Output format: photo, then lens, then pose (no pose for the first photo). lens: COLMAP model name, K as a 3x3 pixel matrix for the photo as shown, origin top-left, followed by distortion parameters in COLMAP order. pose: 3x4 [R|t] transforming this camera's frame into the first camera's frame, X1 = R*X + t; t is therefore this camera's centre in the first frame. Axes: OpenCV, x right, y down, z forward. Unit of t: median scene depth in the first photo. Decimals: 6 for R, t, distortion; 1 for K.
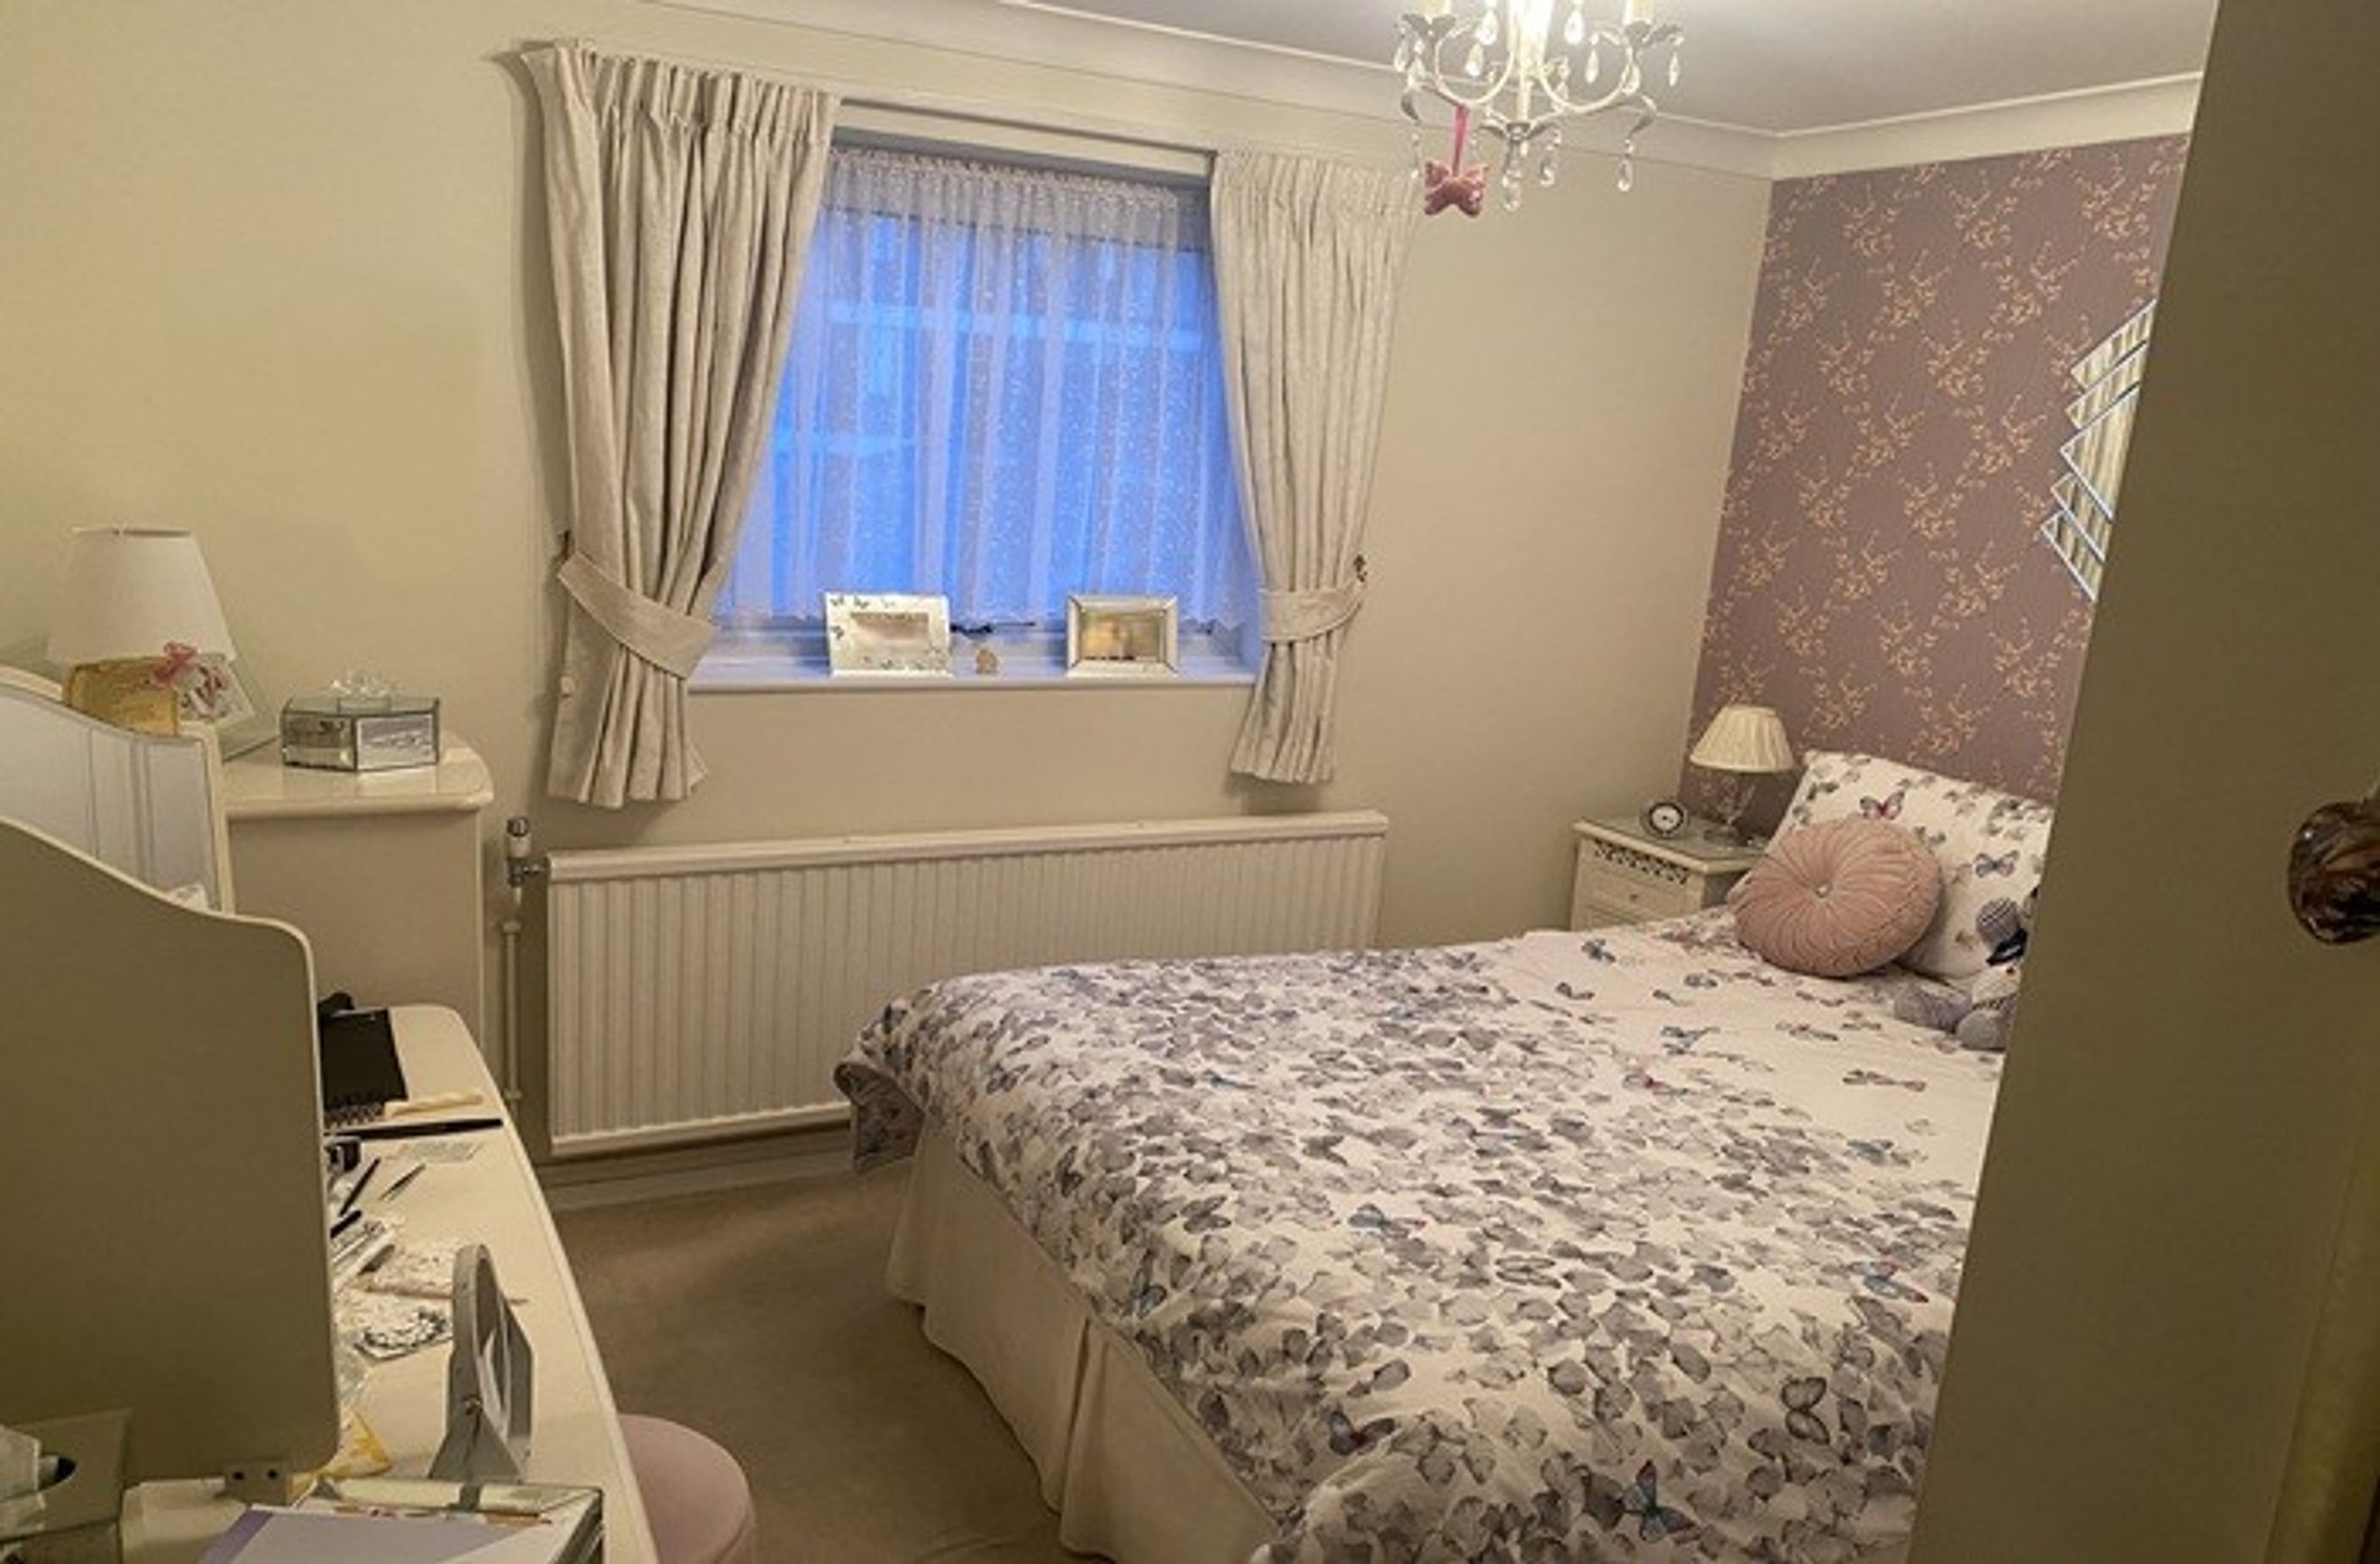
lens RADIAL K [[1796.3, 0, 1189.4], [0, 1796.3, 884.4], [0, 0, 1]] dist [0.133443, -0.270585]
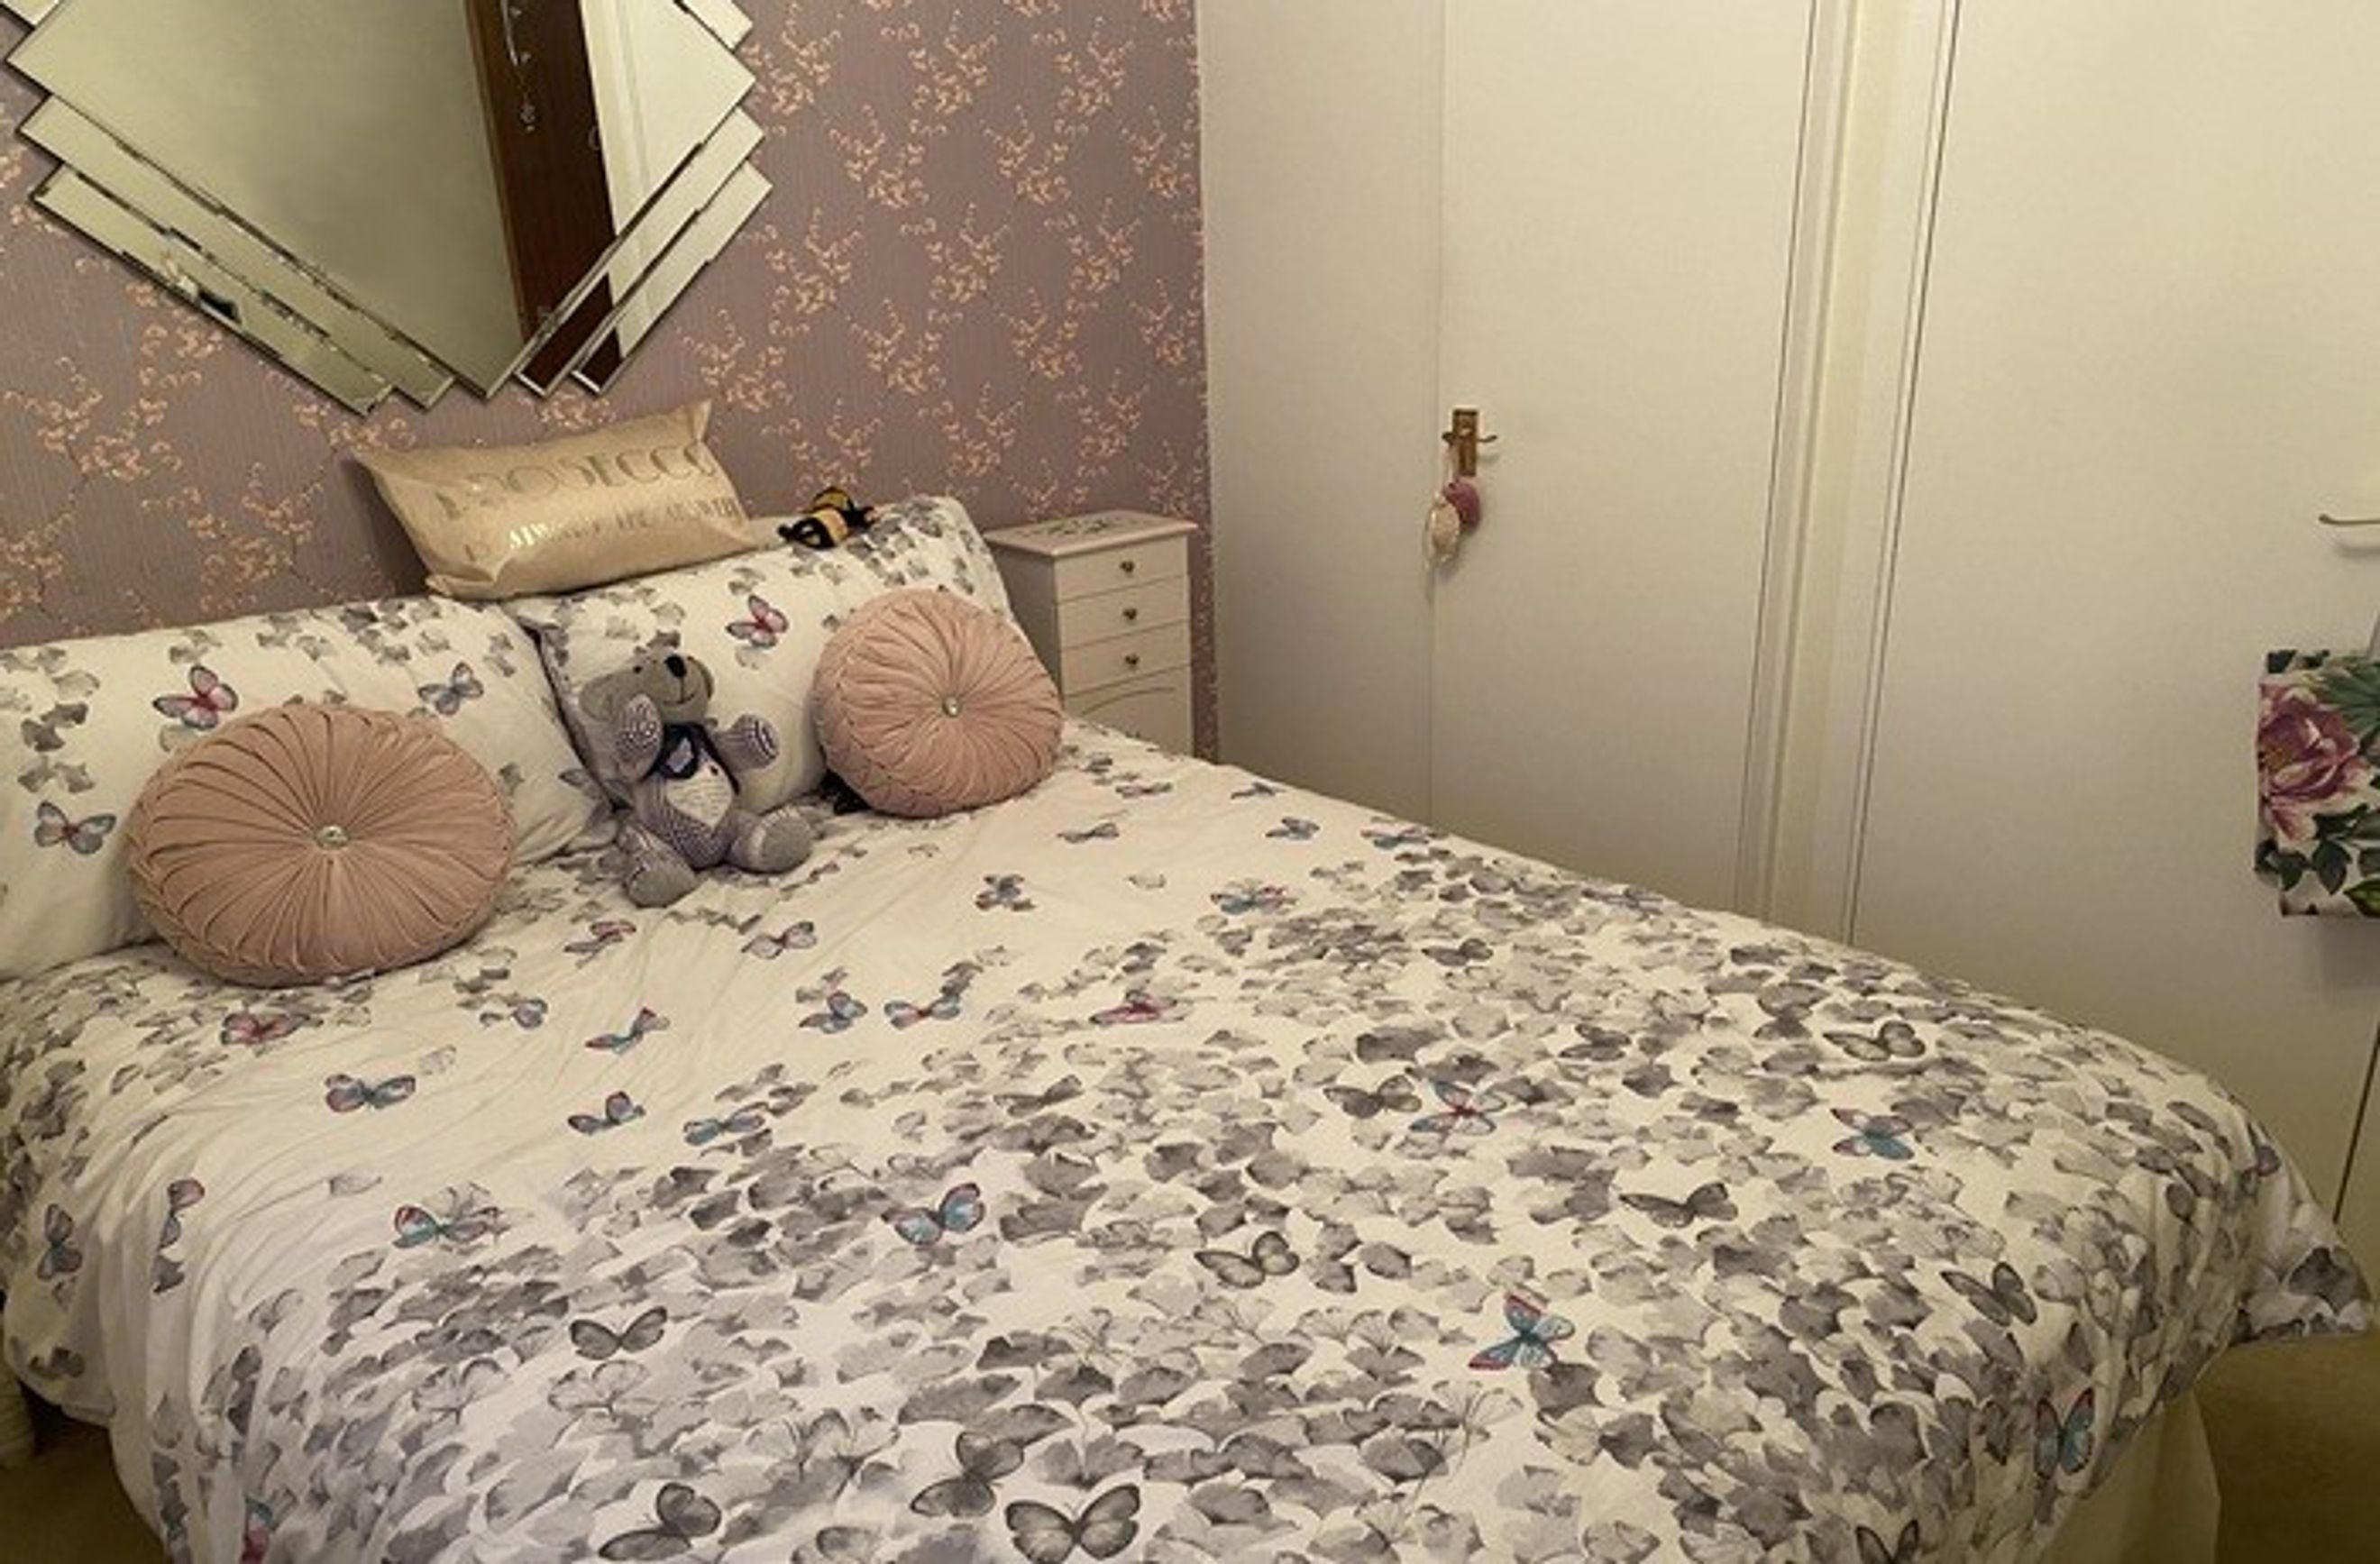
lens RADIAL K [[1764.3, 0, 1149.3], [0, 1764.3, 889.1], [0, 0, 1]] dist [0.066490, -0.066281]
pose [[-0.259882, -0.412923, 0.872901, -0.324351], [0.246154, 0.845769, 0.473374, -0.251200], [-0.933740, 0.337889, -0.118157, 1.031227]]
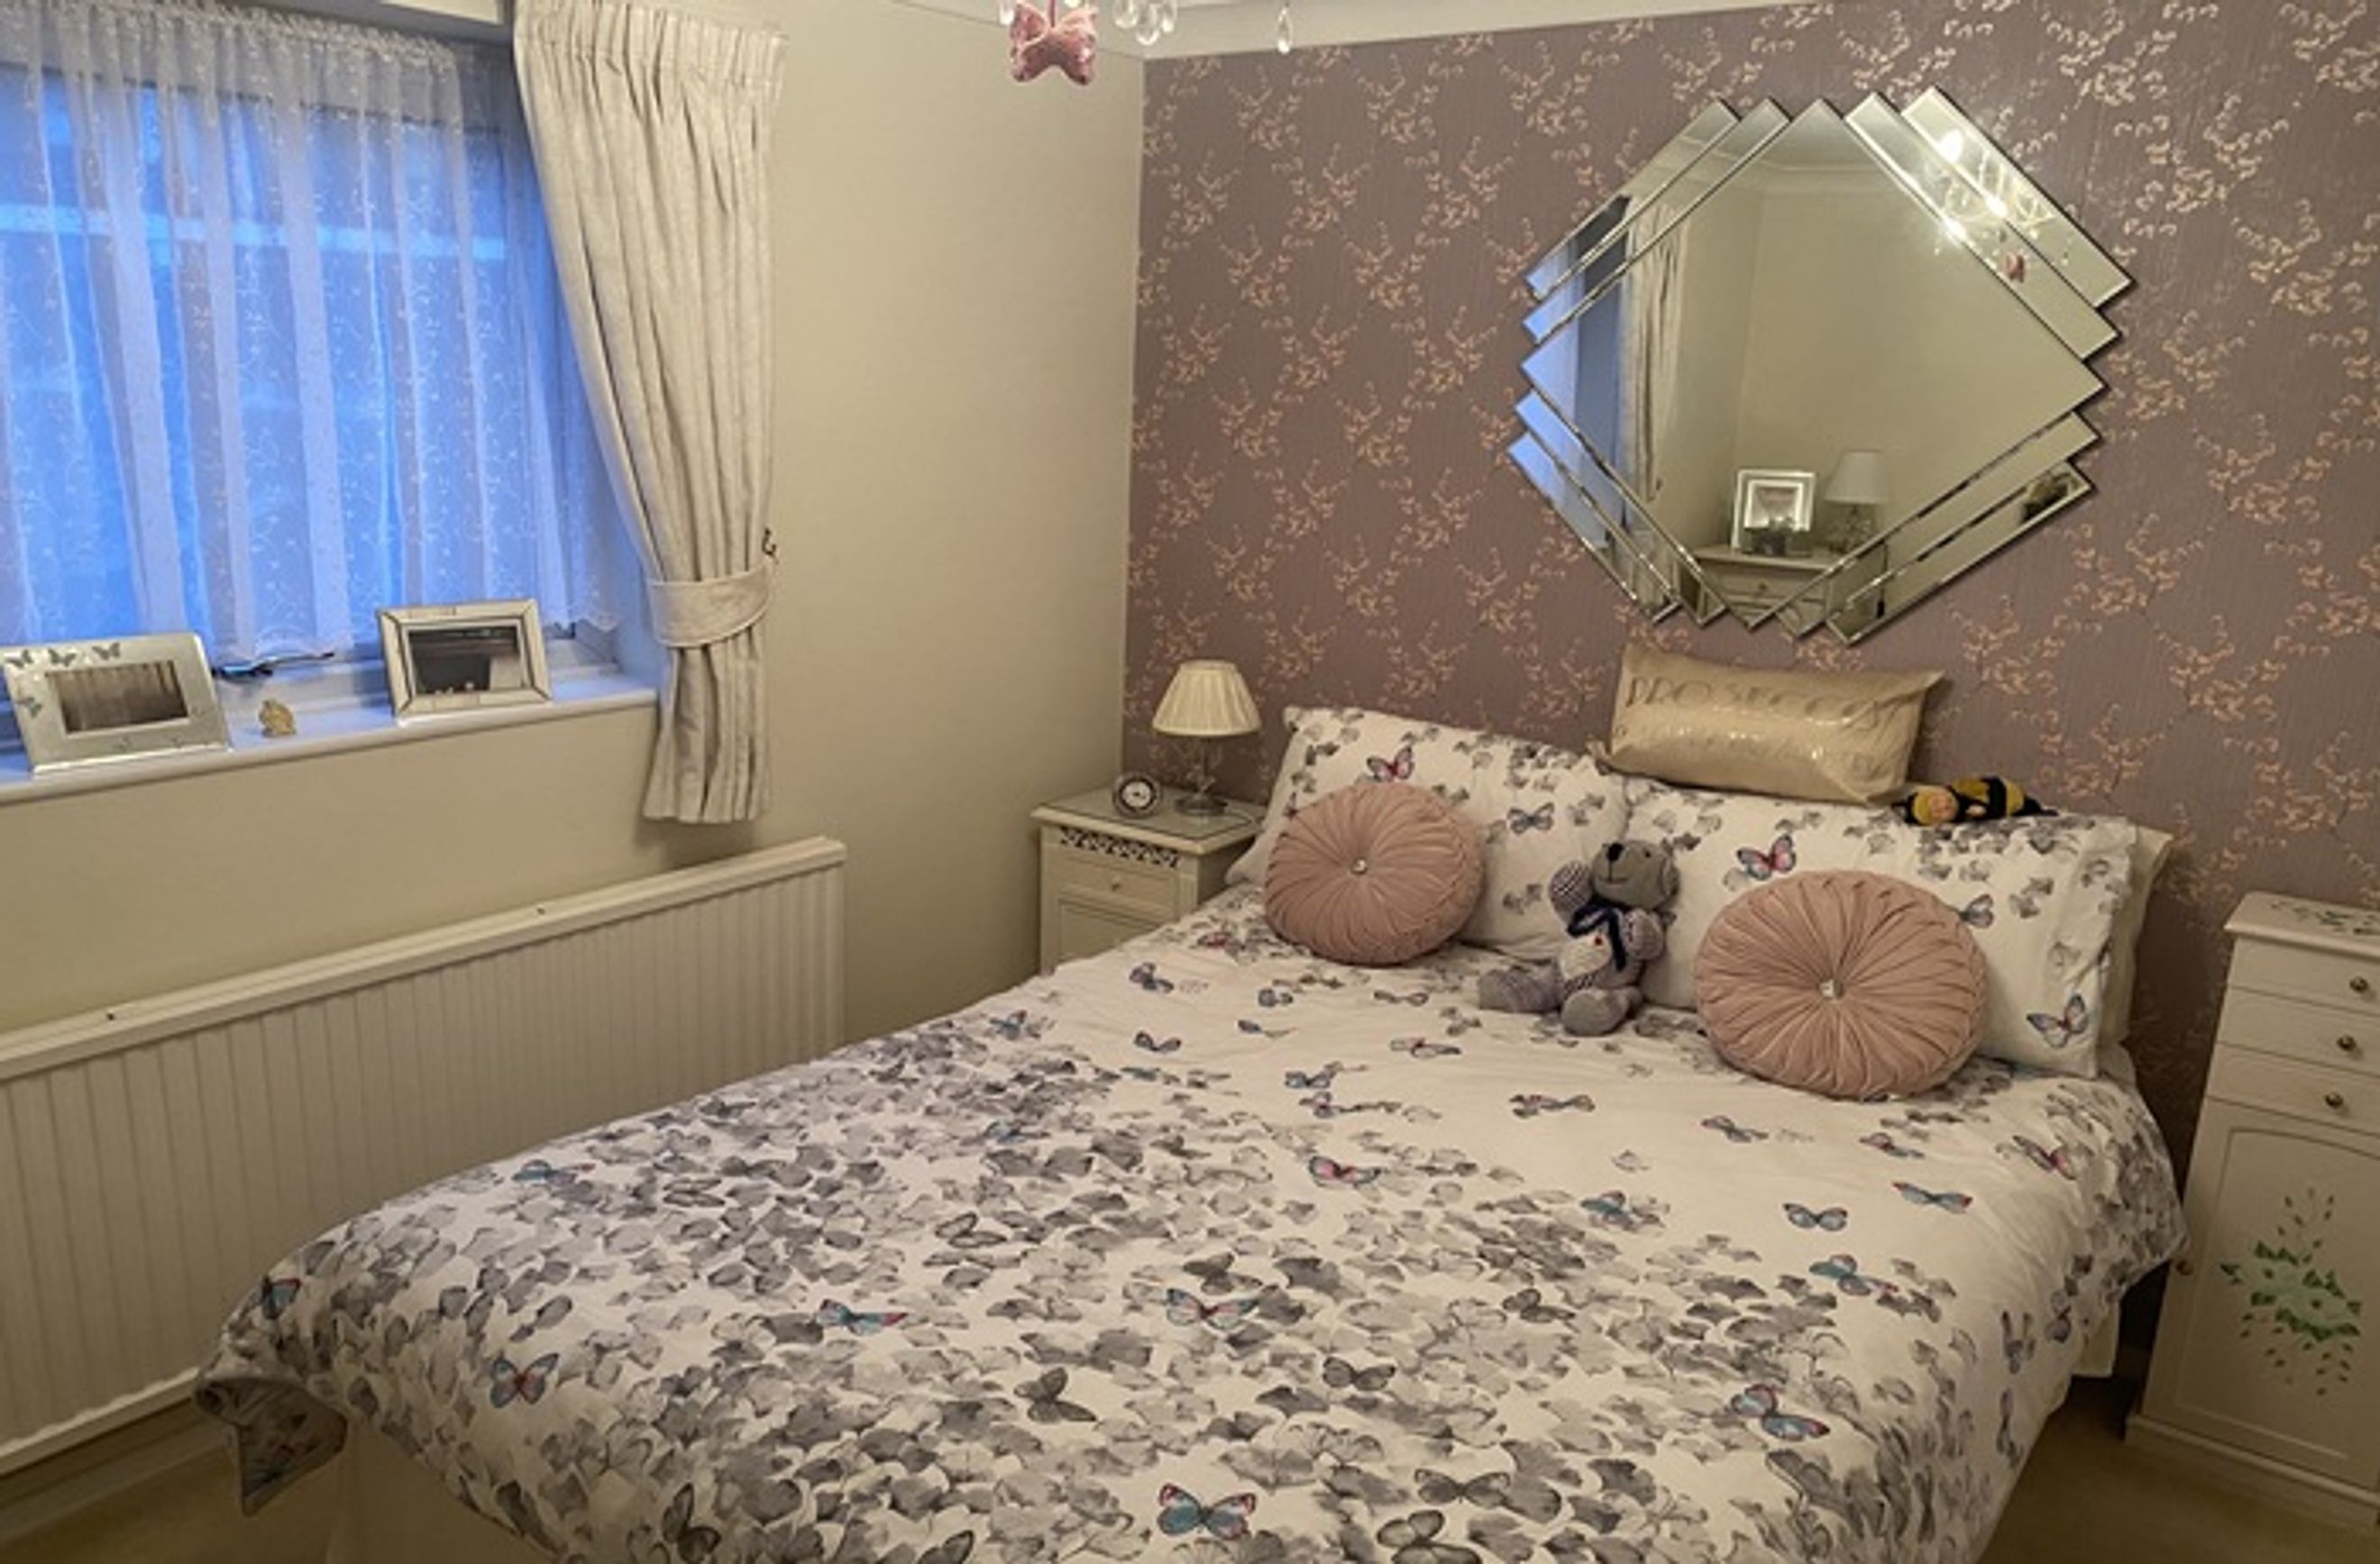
lens RADIAL K [[1796.5, 0, 1202.3], [0, 1796.5, 918.2], [0, 0, 1]] dist [0.010125, 0.003220]
pose [[0.900011, -0.162893, 0.404285, -0.111983], [0.132787, 0.985920, 0.101634, -0.093394], [-0.415148, -0.037788, 0.908969, 0.275005]]
